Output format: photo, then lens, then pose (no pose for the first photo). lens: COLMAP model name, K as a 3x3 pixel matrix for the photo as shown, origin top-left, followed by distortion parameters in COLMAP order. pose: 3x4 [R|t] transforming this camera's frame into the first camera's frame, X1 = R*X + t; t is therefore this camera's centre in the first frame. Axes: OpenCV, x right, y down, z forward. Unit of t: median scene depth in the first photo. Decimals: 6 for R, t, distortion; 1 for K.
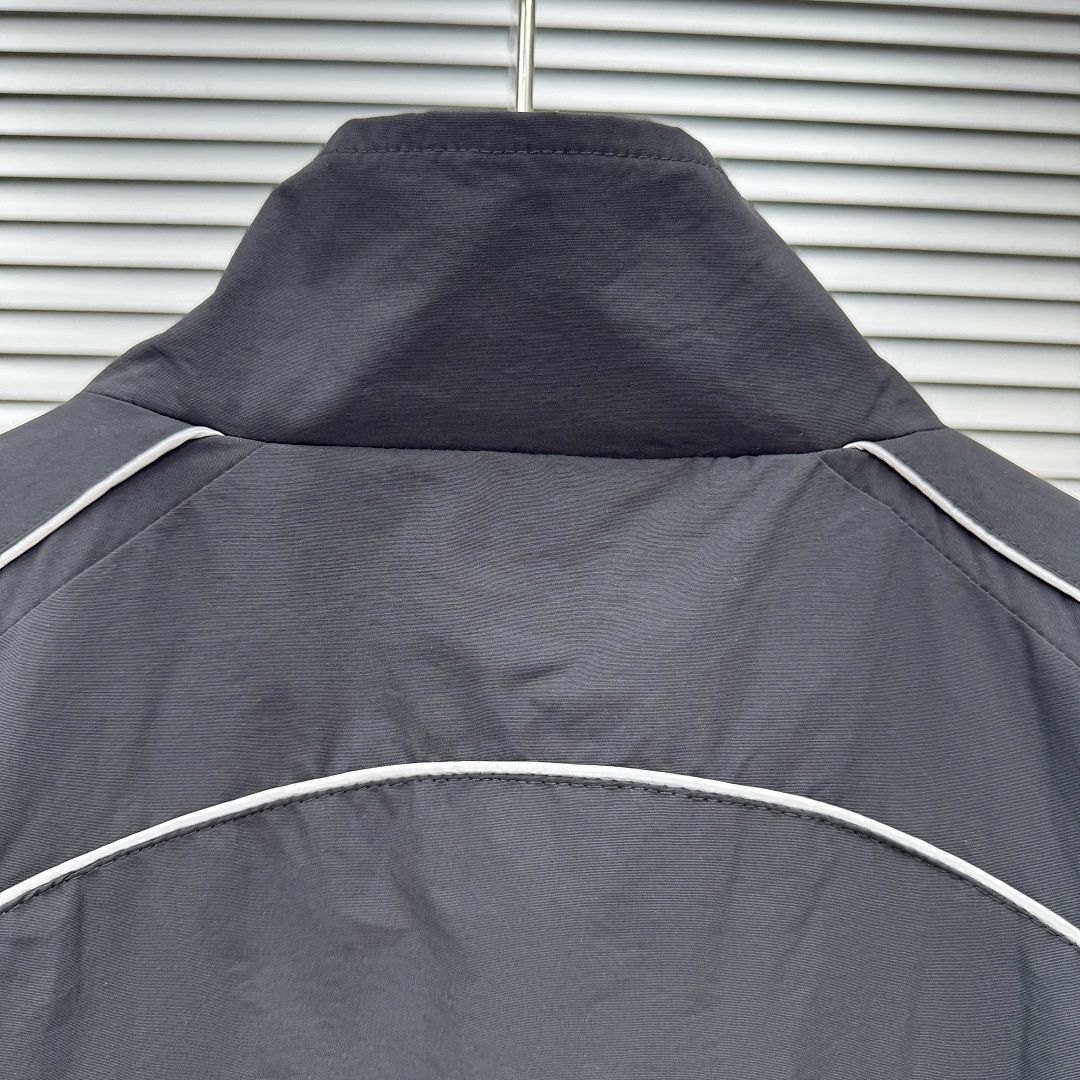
lens RADIAL K [[1008.5, 0, 544.9], [0, 1008.5, 536.5], [0, 0, 1]] dist [-0.028549, 0.000000]
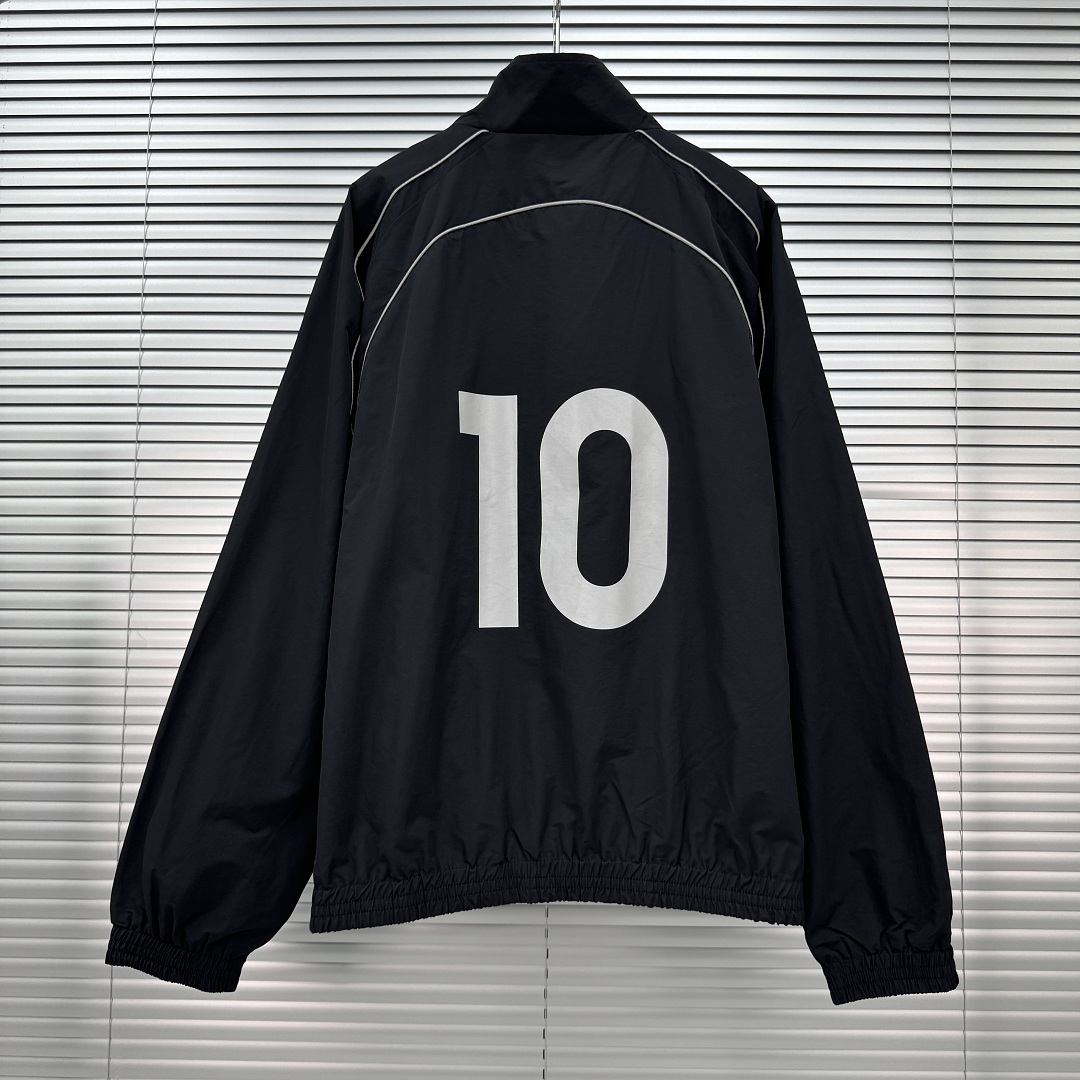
lens RADIAL K [[1008.5, 0, 554.7], [0, 1008.5, 581.2], [0, 0, 1]] dist [-0.028549, 0.000000]
pose [[0.999123, -0.013158, -0.039760, 0.112281], [0.018675, 0.989727, 0.141747, 1.237145], [0.037487, -0.142365, 0.989104, -3.618092]]
